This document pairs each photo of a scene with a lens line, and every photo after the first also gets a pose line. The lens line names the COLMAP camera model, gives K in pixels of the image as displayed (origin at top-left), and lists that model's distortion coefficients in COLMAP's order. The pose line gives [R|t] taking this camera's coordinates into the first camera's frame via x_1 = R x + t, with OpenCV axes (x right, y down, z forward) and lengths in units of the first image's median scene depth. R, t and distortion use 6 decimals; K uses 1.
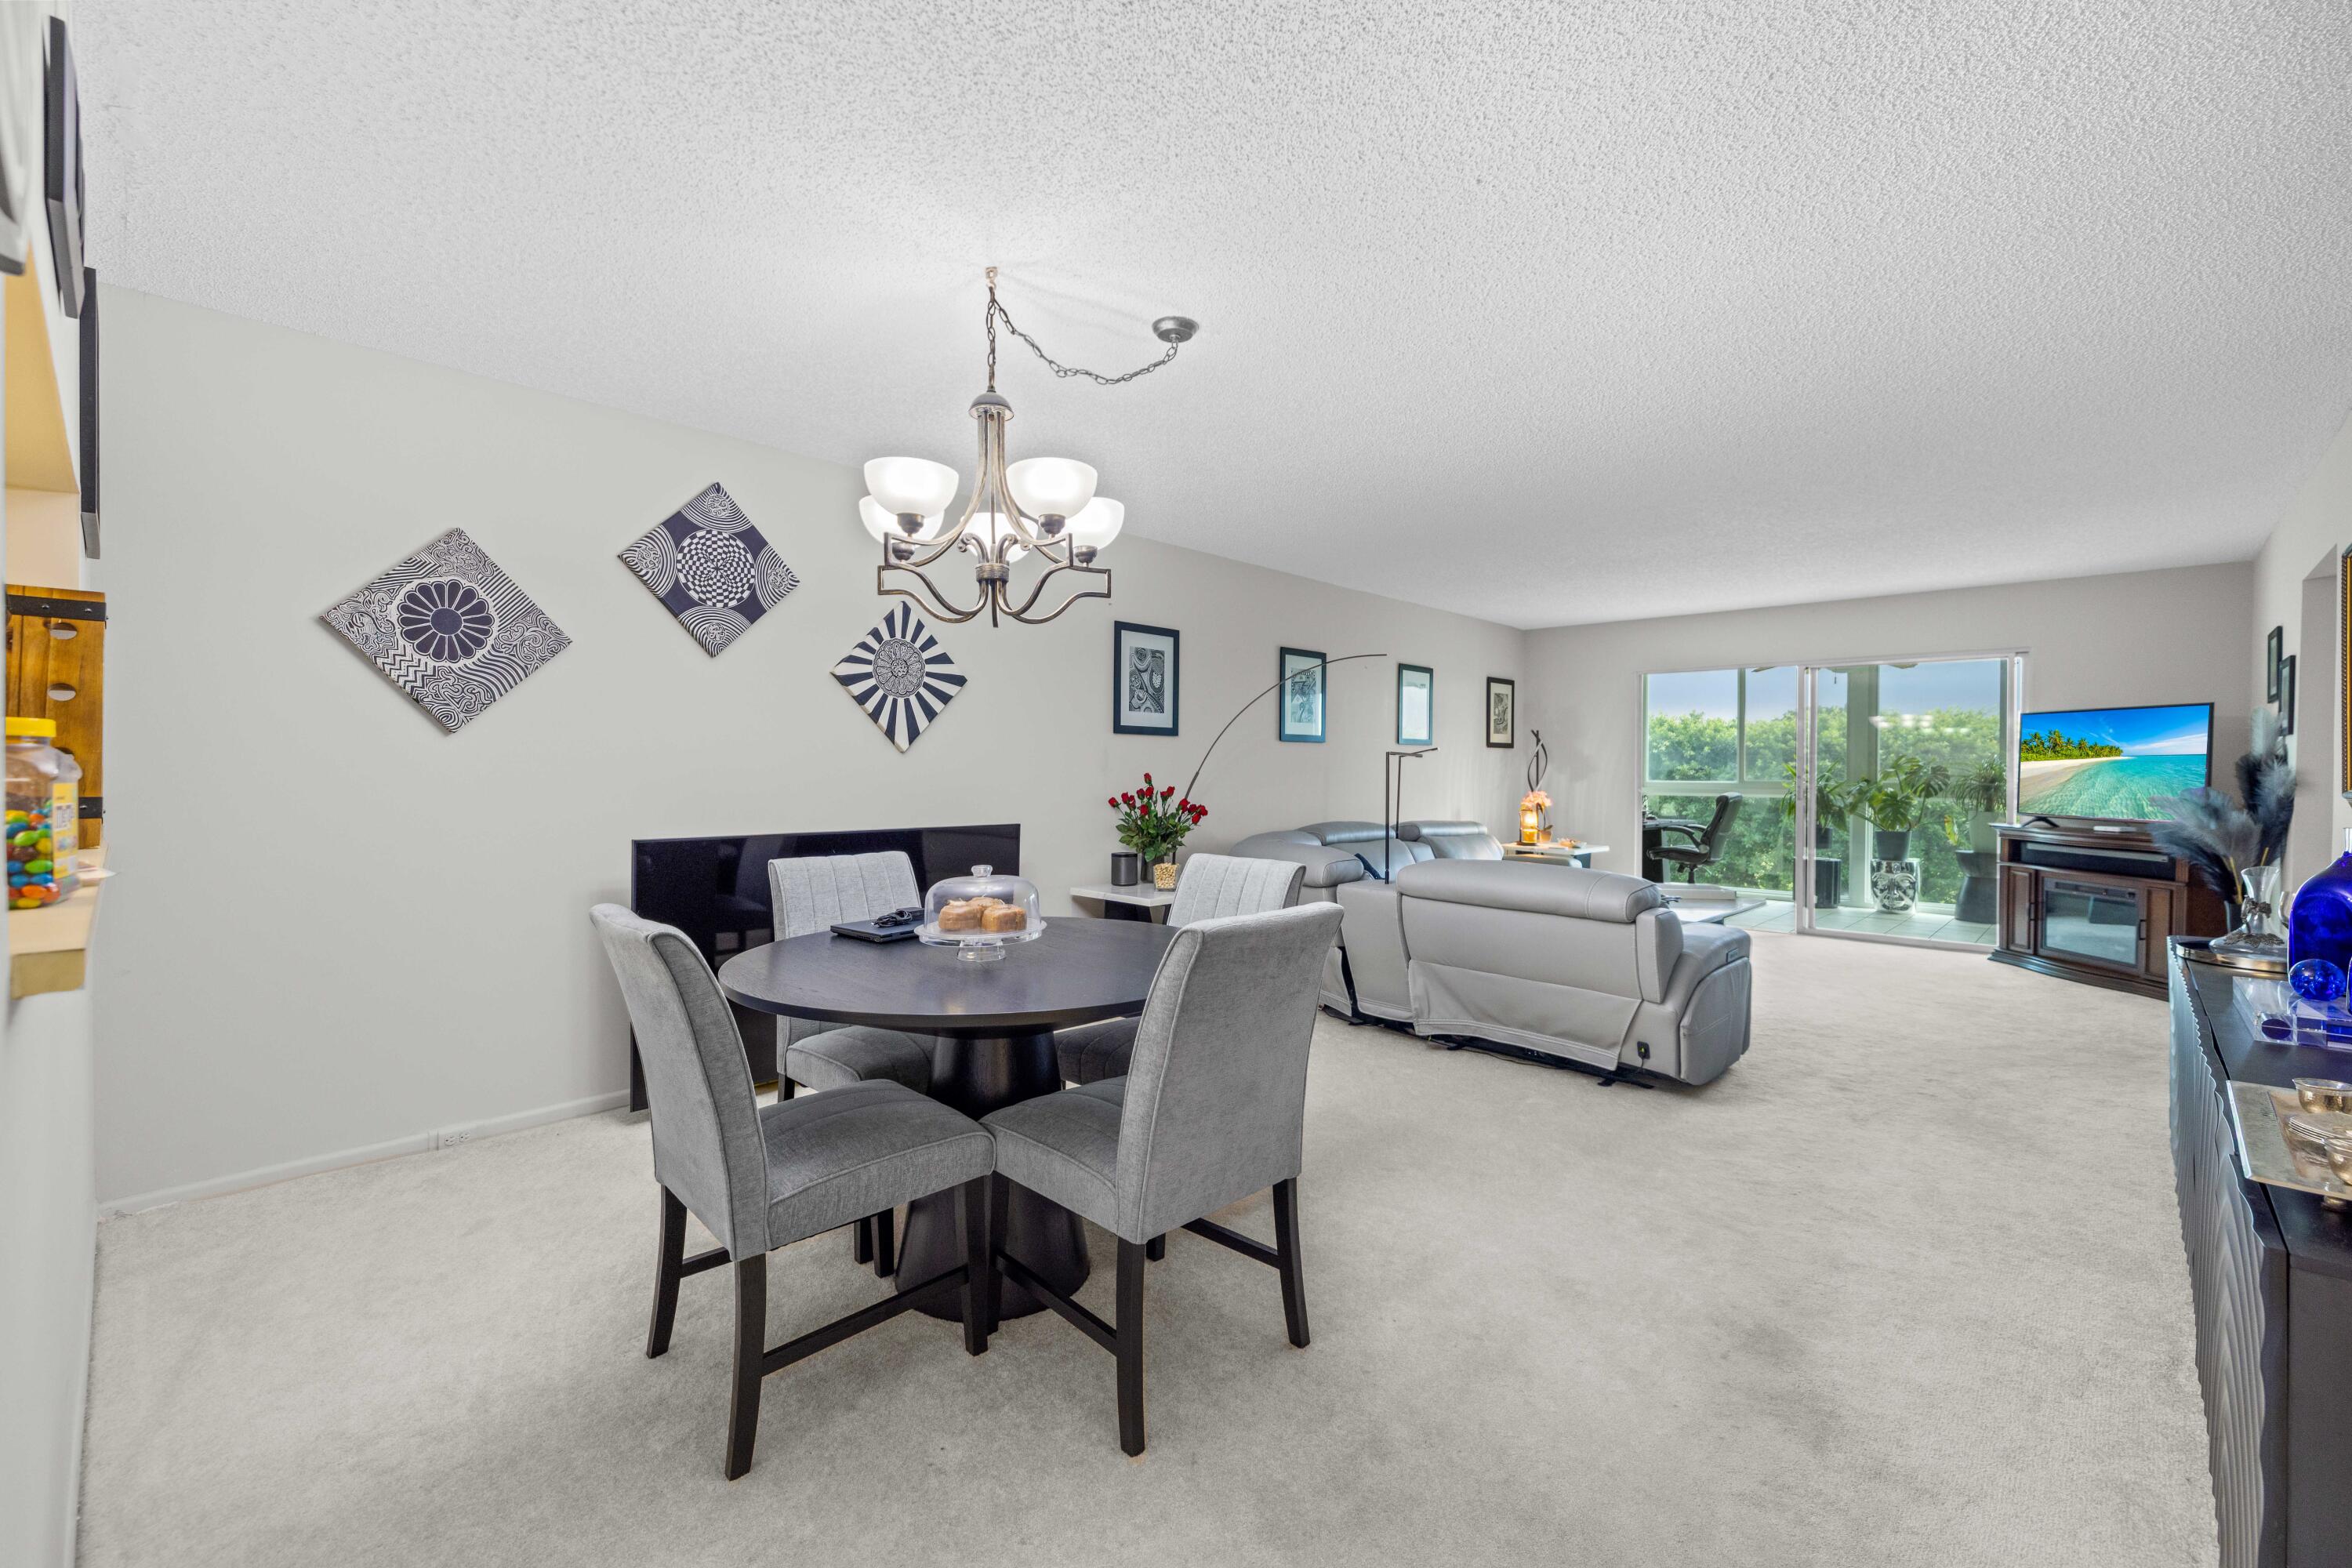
lens RADIAL K [[997.3, 0, 1168.5], [0, 997.3, 782.1], [0, 0, 1]] dist [-0.001626, -0.000598]
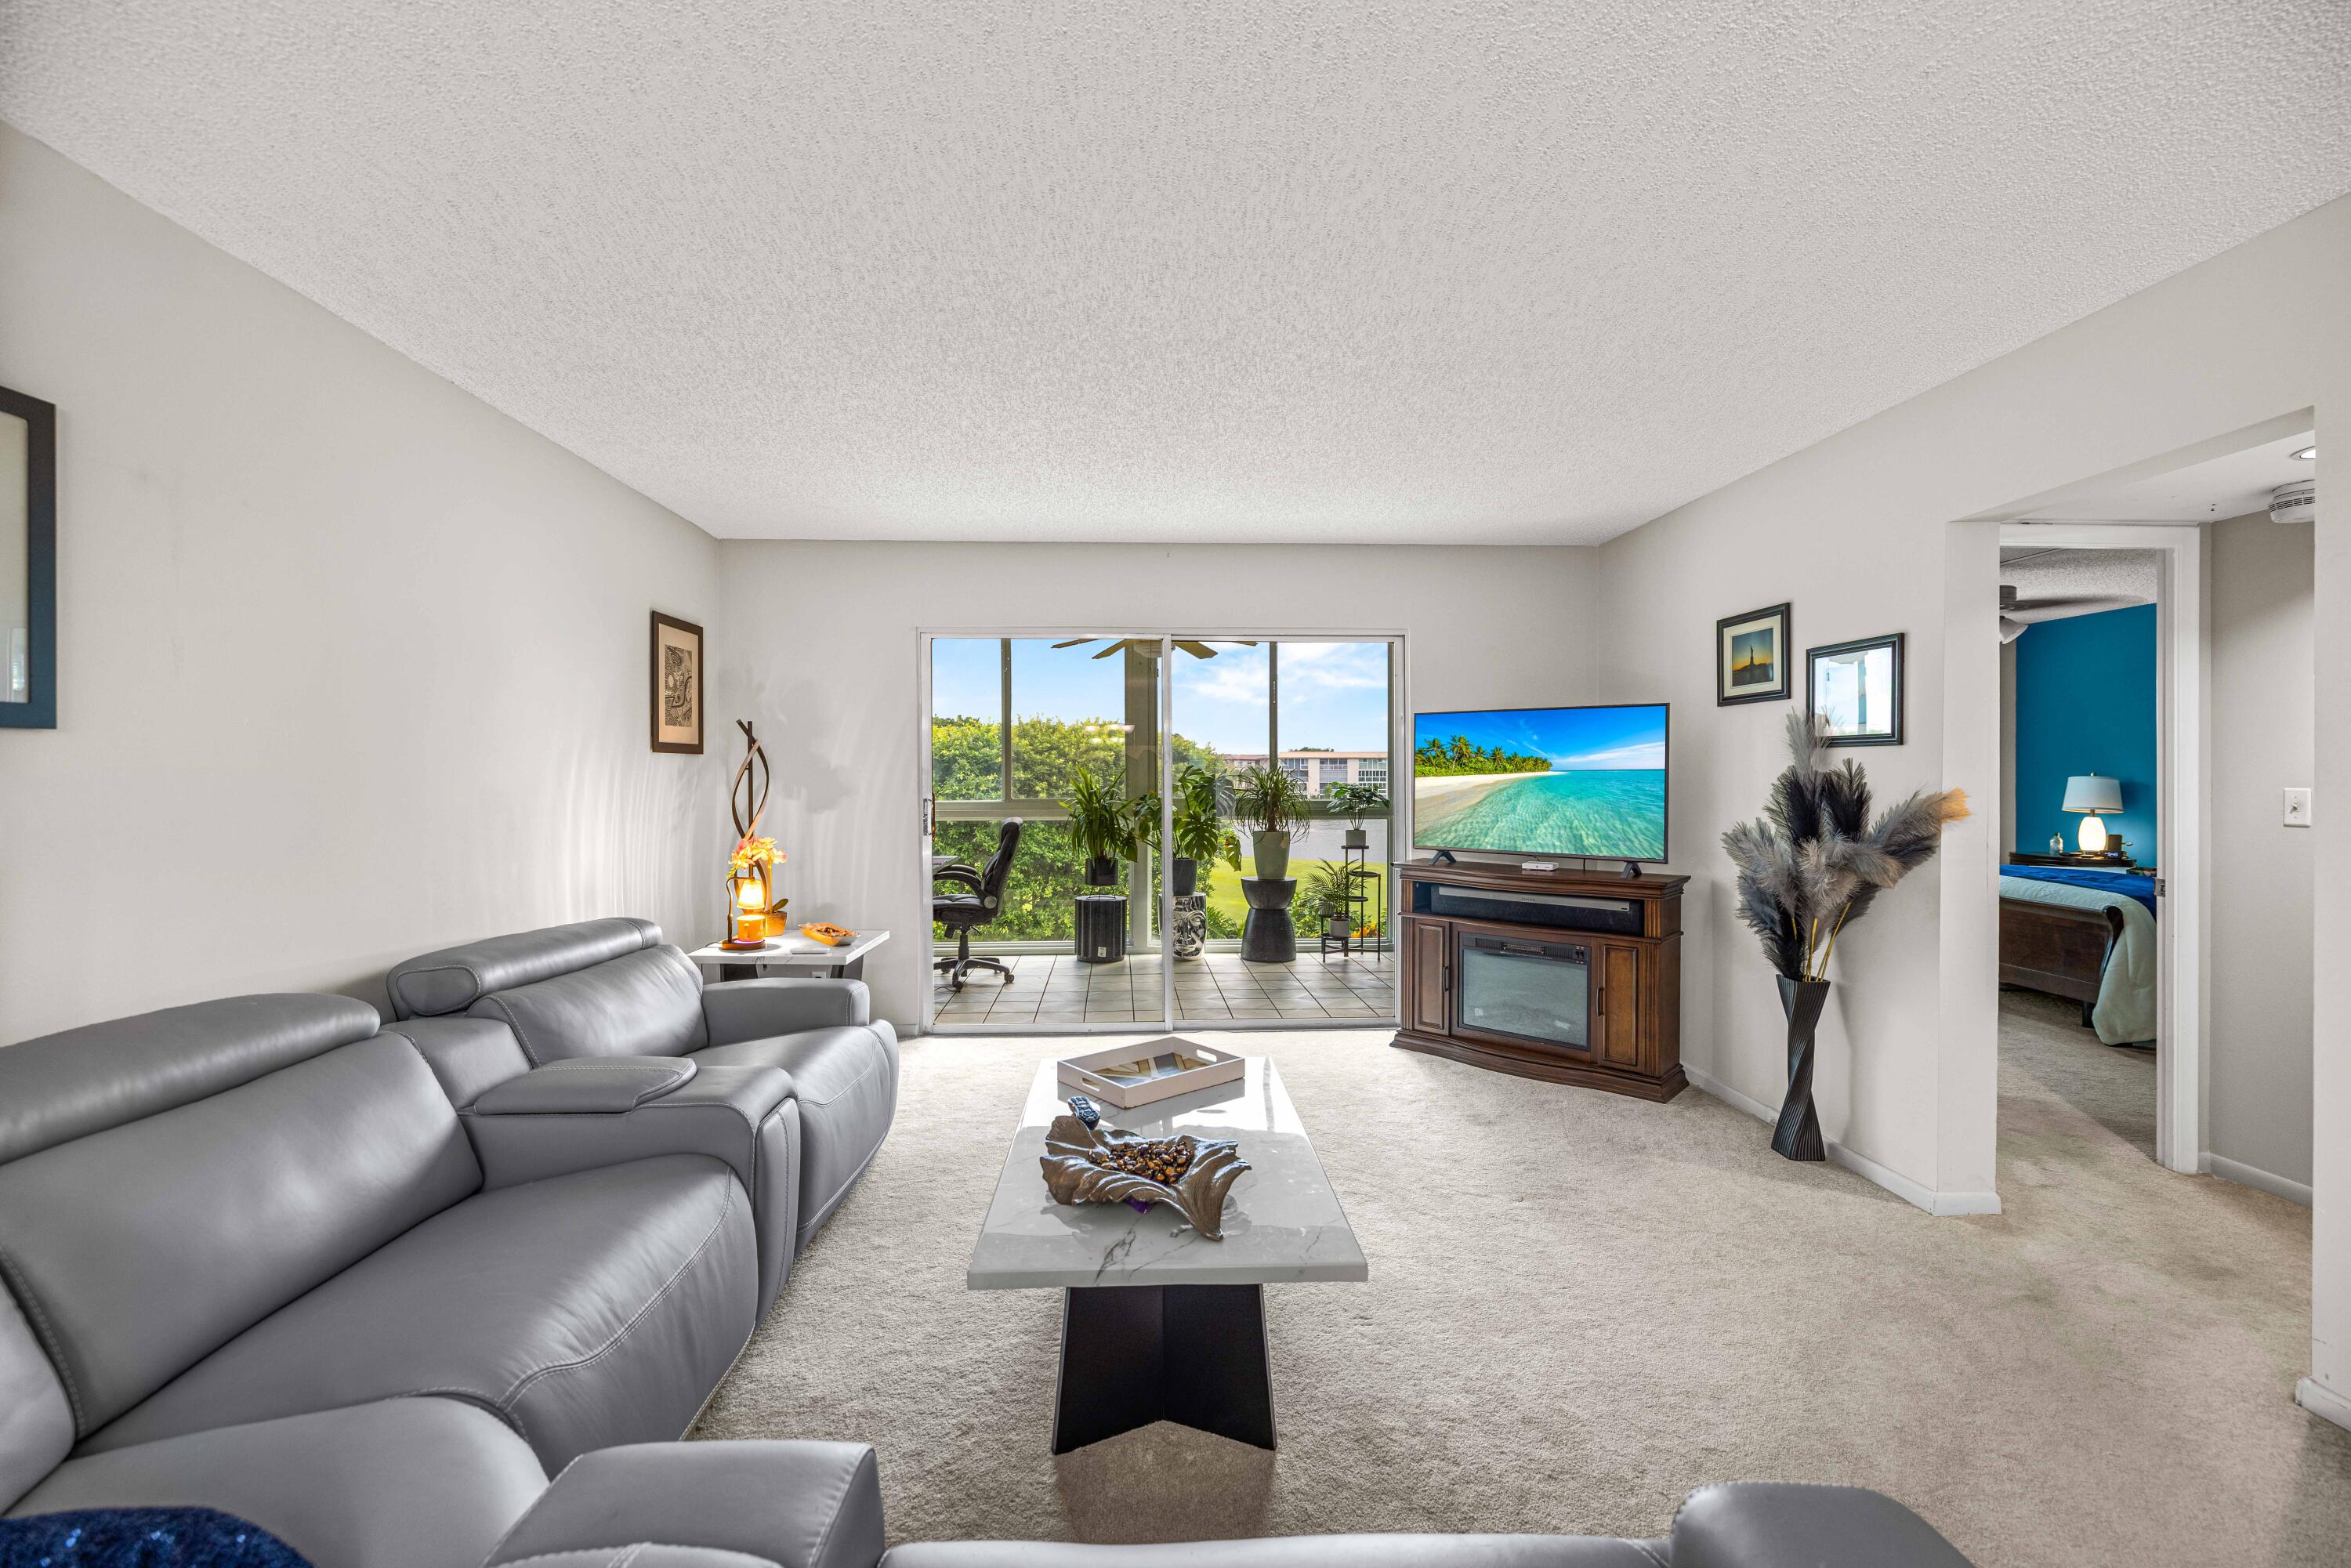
lens RADIAL K [[996.8, 0, 1160.0], [0, 996.8, 781.7], [0, 0, 1]] dist [-0.001626, -0.000598]
pose [[0.696099, -0.012670, 0.717834, 0.152922], [0.015853, 0.999872, 0.002275, -0.018672], [-0.717771, 0.009796, 0.696210, 0.522551]]
